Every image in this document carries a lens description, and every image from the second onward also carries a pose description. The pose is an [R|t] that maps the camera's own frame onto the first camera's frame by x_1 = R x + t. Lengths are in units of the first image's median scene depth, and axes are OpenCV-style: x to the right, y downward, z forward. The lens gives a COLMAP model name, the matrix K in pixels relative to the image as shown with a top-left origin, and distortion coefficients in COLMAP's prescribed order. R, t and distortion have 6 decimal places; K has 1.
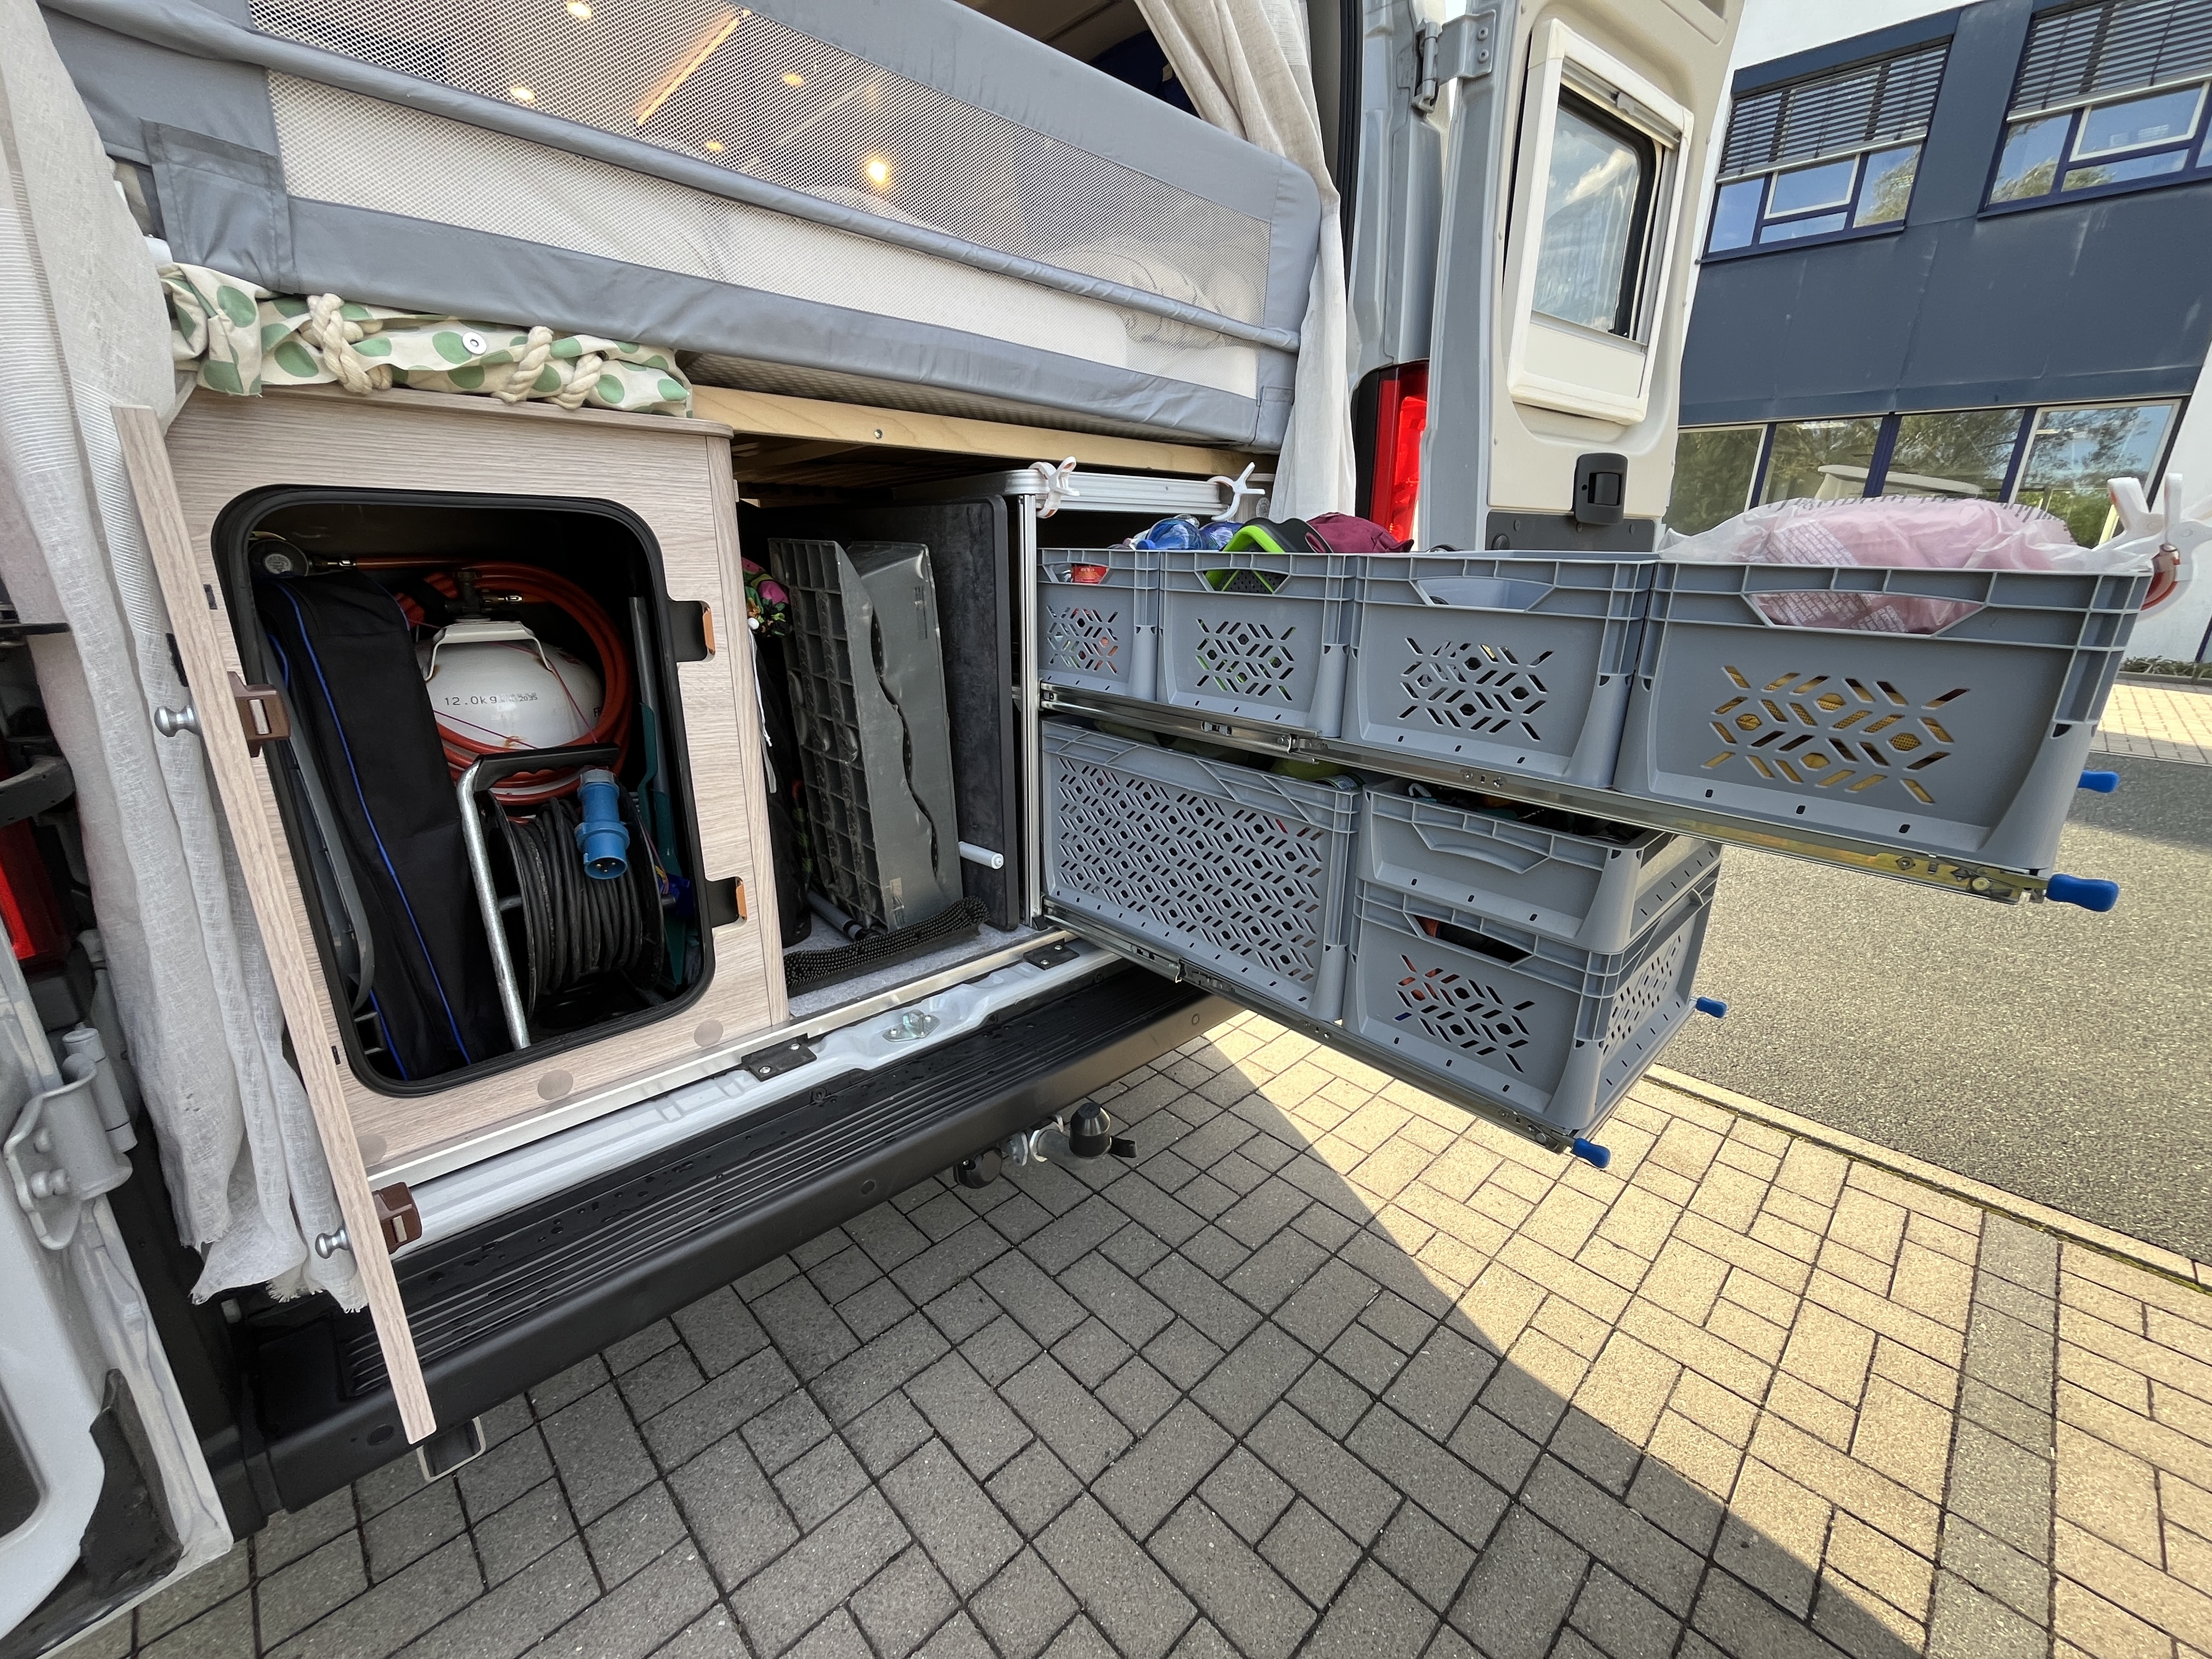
lens RADIAL K [[897.0, 0, 1108.4], [0, 897.0, 820.9], [0, 0, 1]] dist [0.000004, -0.000053]
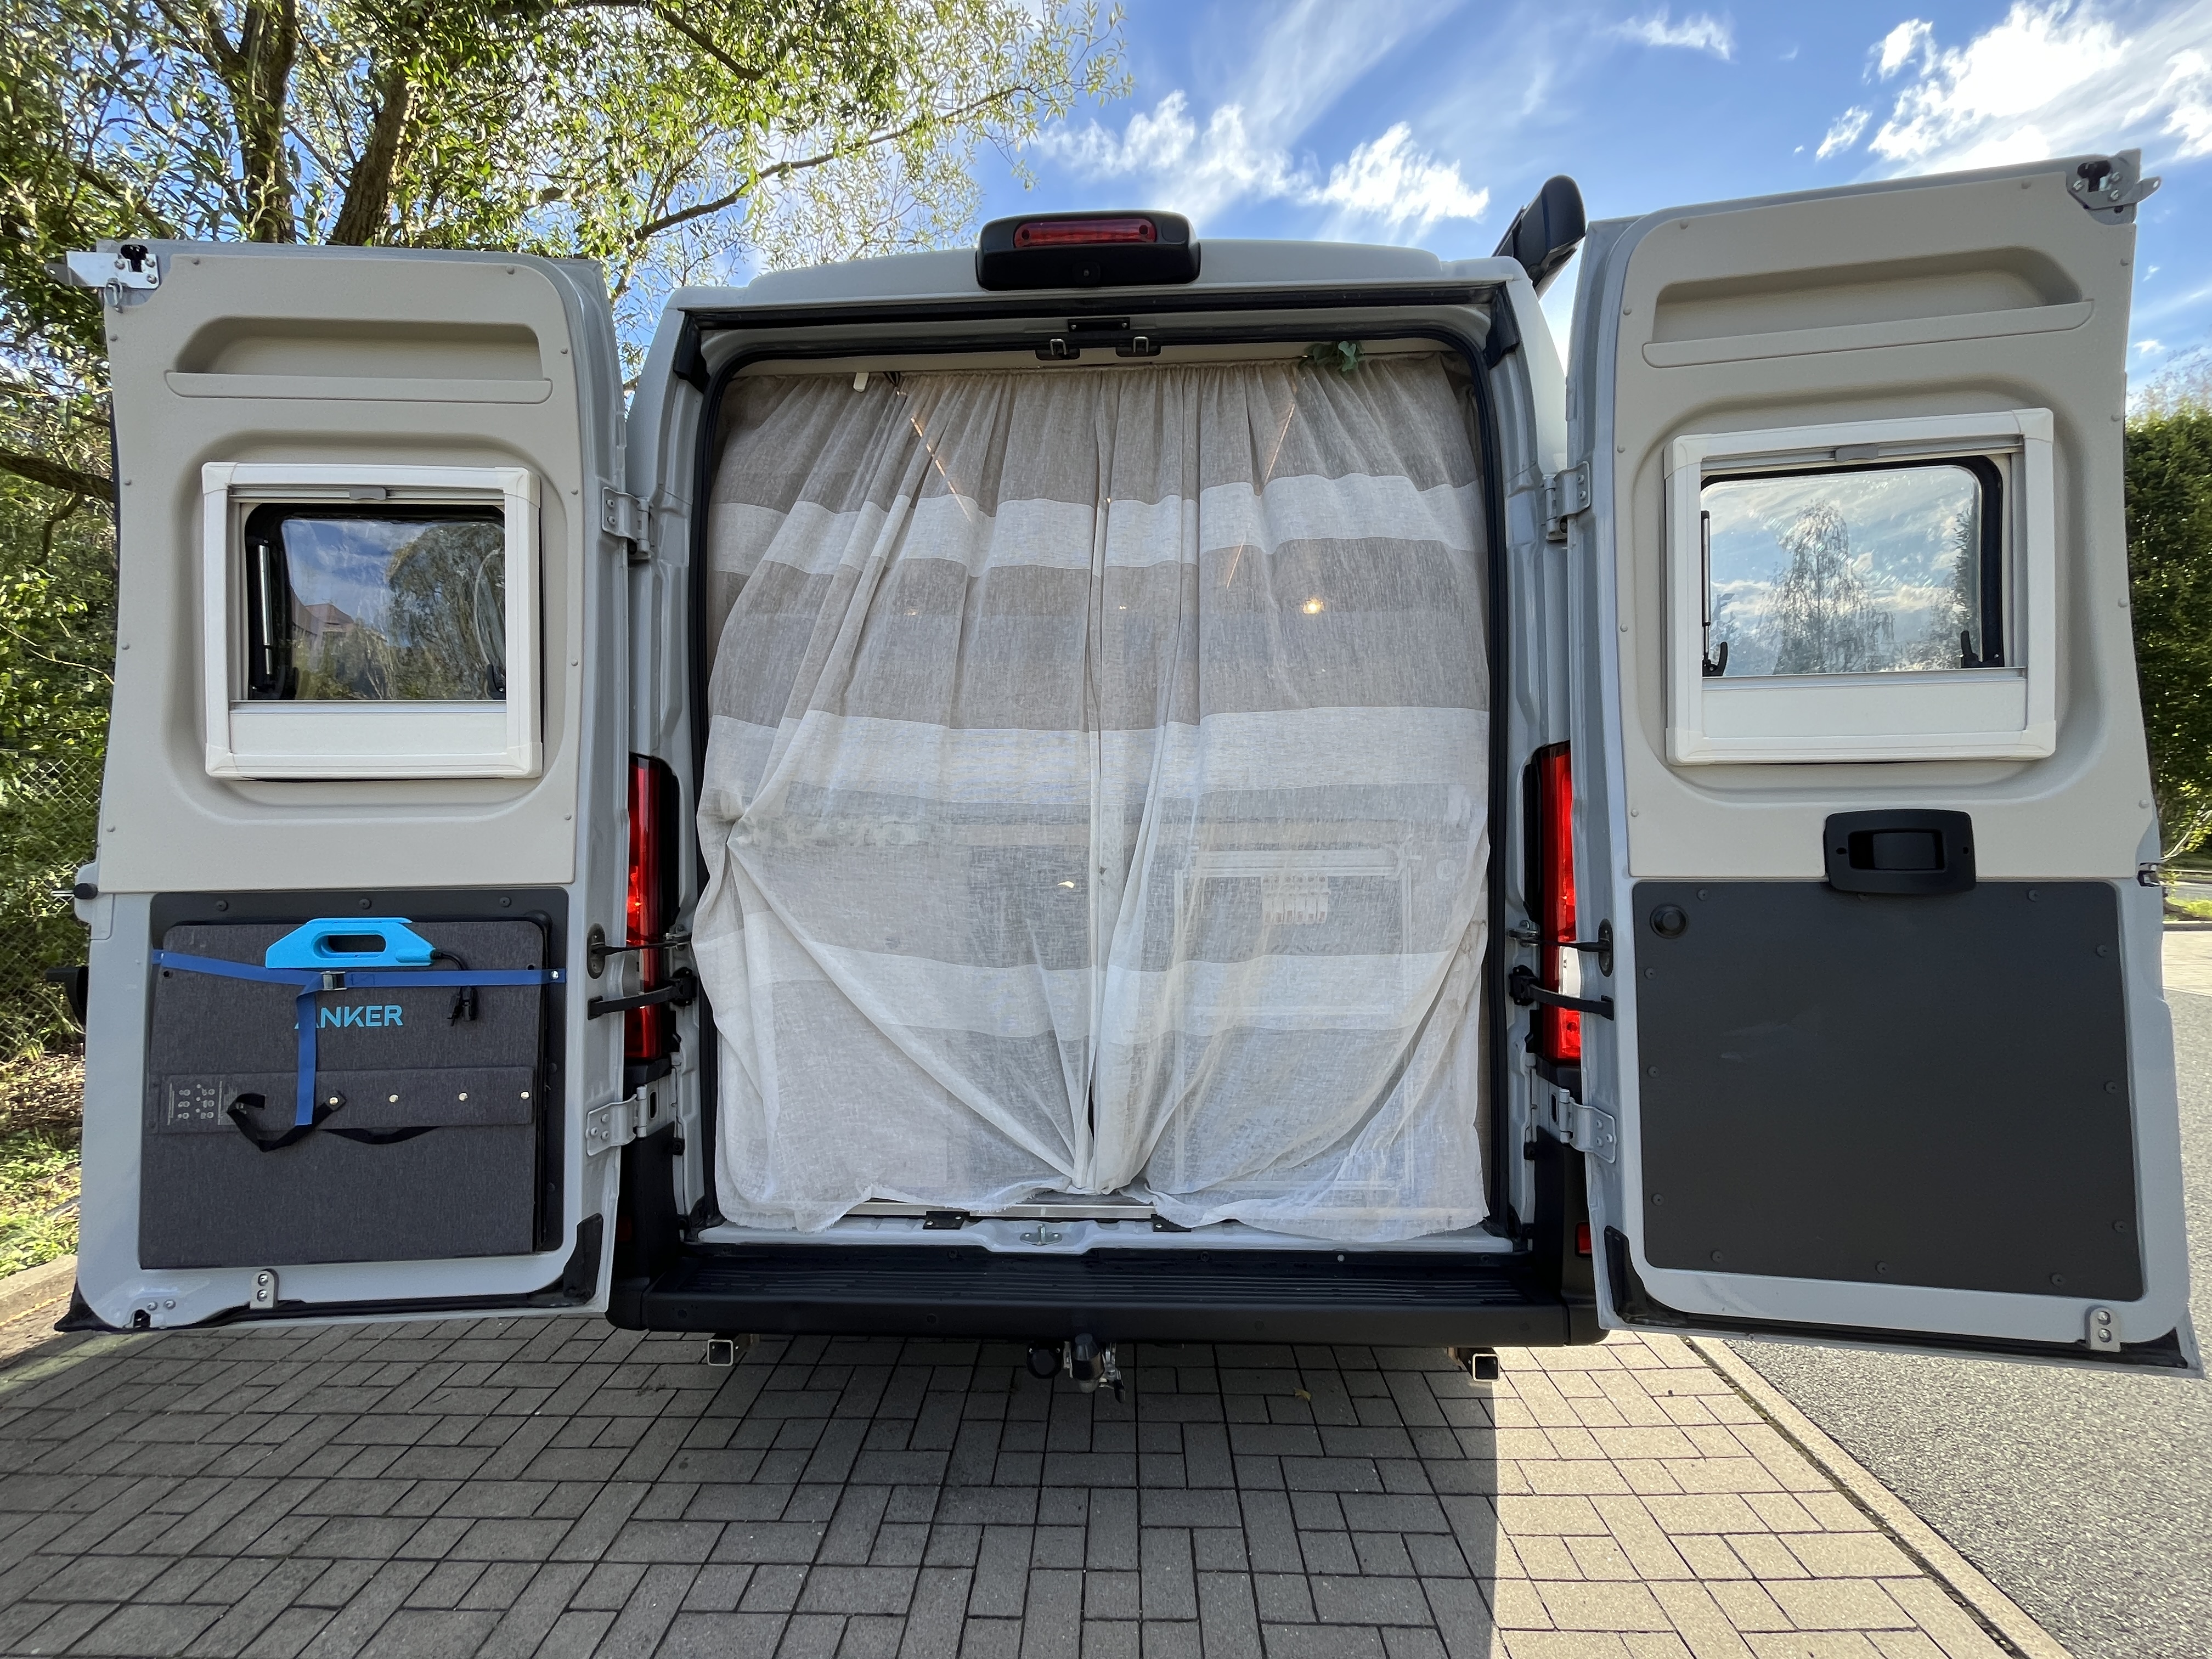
lens RADIAL K [[897.0, 0, 1110.9], [0, 897.0, 831.2], [0, 0, 1]] dist [0.000004, -0.000053]
pose [[0.703785, -0.006288, -0.710385, 0.790275], [-0.197166, 0.958948, -0.203822, -0.103945], [0.682505, 0.283511, 0.673653, -0.040800]]
